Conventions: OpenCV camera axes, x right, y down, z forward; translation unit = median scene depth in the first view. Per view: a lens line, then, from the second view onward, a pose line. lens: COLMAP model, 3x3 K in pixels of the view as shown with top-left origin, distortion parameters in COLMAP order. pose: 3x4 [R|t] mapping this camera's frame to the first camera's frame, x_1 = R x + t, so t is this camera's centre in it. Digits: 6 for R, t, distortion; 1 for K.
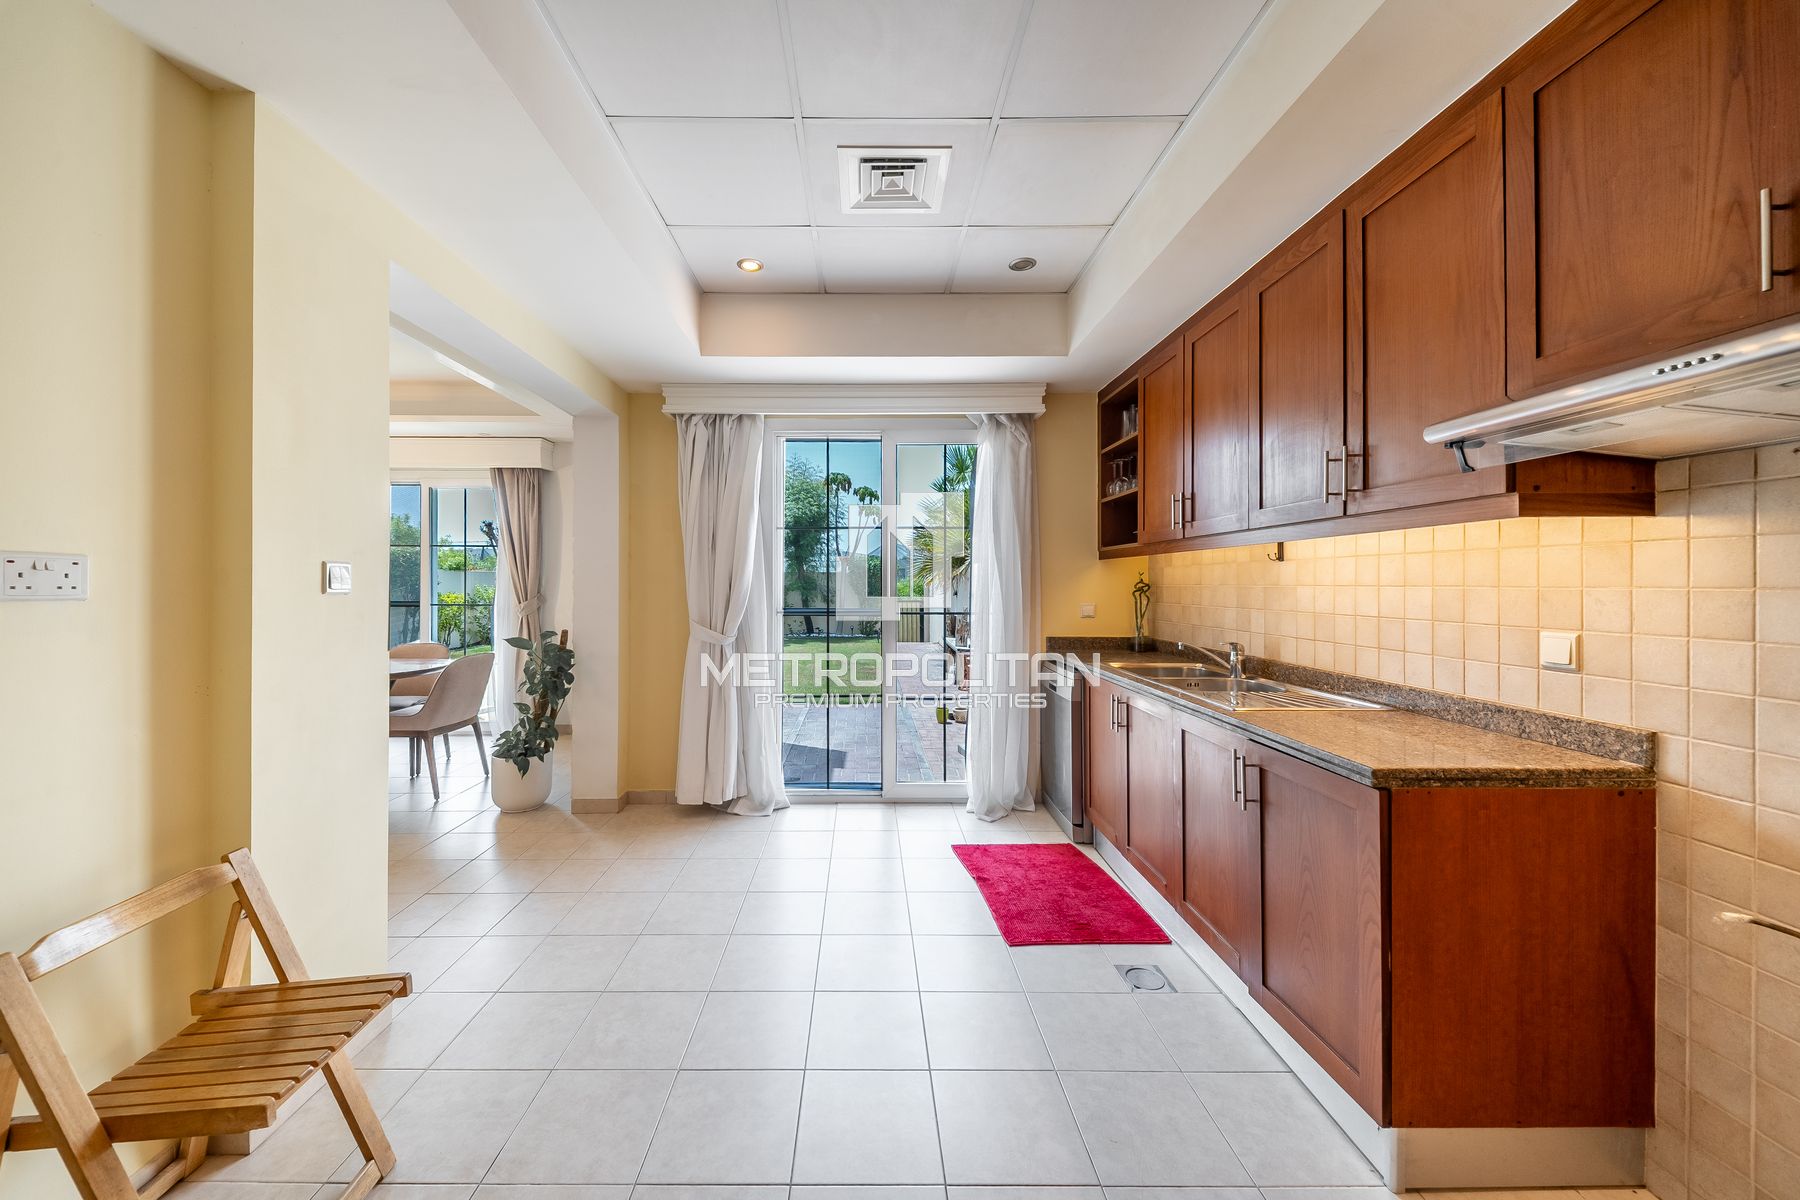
lens RADIAL K [[642.8, 0, 866.3], [0, 642.8, 581.7], [0, 0, 1]] dist [-0.000246, -0.003849]
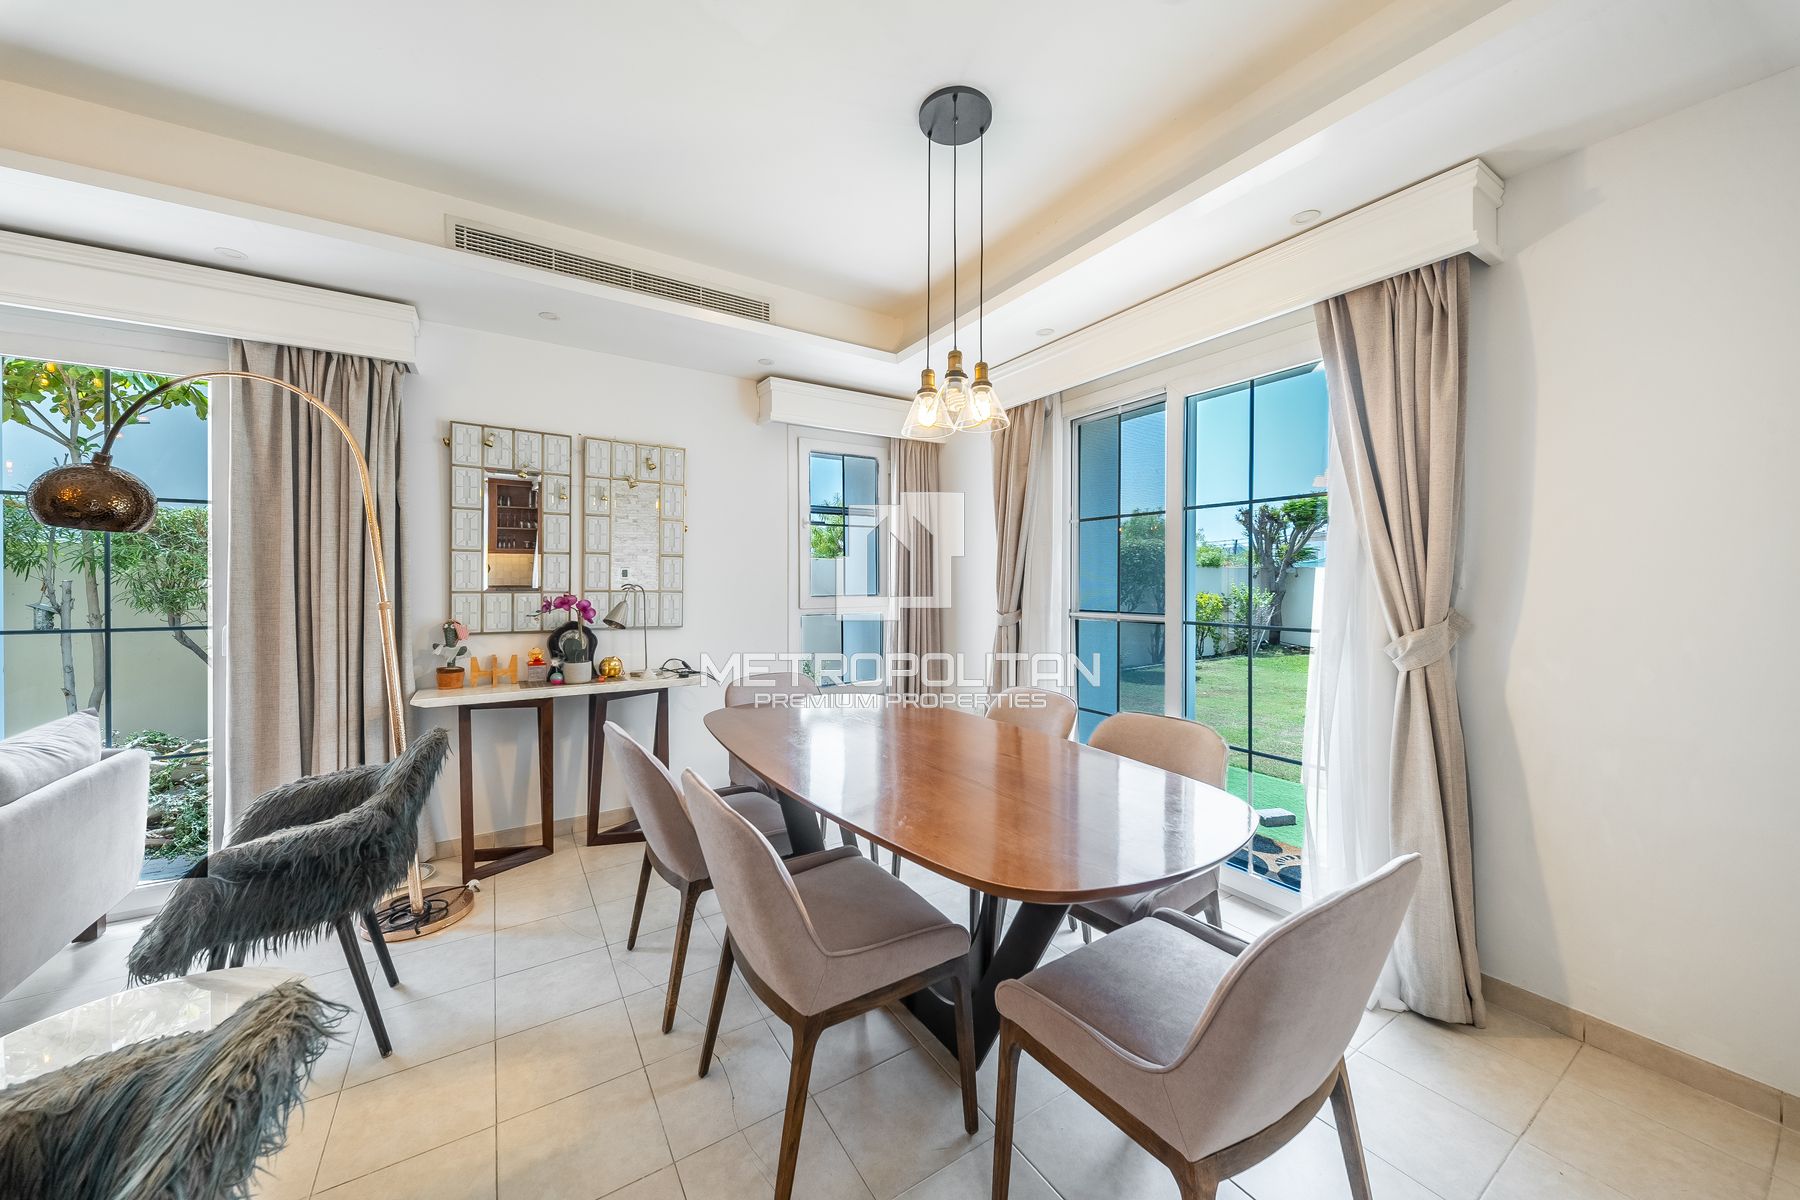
lens RADIAL K [[618.3, 0, 903.8], [0, 618.3, 595.7], [0, 0, 1]] dist [-0.000183, -0.003152]
pose [[0.522786, 0.020142, -0.852226, -0.376181], [0.001080, 0.999704, 0.024290, 0.003020], [0.852463, -0.013619, 0.522610, 0.554798]]
